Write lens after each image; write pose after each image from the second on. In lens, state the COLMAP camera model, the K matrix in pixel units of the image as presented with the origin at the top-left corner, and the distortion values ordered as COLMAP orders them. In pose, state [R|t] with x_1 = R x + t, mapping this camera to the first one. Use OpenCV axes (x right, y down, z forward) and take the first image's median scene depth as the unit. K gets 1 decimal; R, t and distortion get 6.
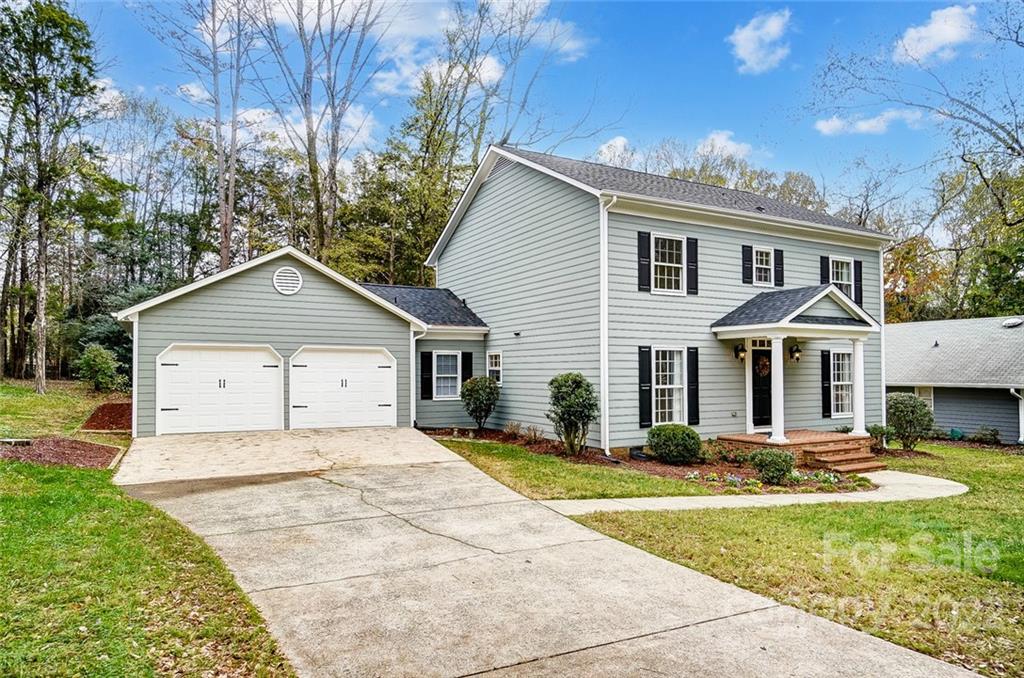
lens RADIAL K [[622.6, 0, 515.7], [0, 622.6, 346.8], [0, 0, 1]] dist [0.002166, 0.000582]
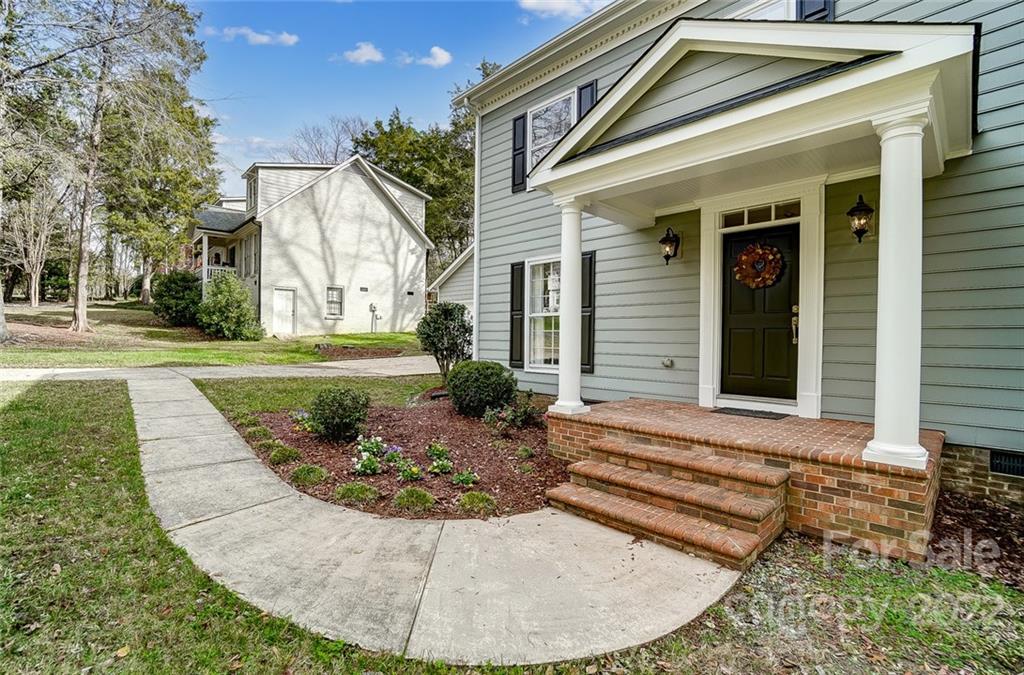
lens RADIAL K [[457.4, 0, 516.5], [0, 457.4, 334.7], [0, 0, 1]] dist [-0.054906, 0.015114]
pose [[0.289103, -0.003291, -0.957292, 0.706684], [0.028923, 0.999568, 0.005299, 0.080476], [0.956861, -0.029219, 0.289073, 0.790510]]
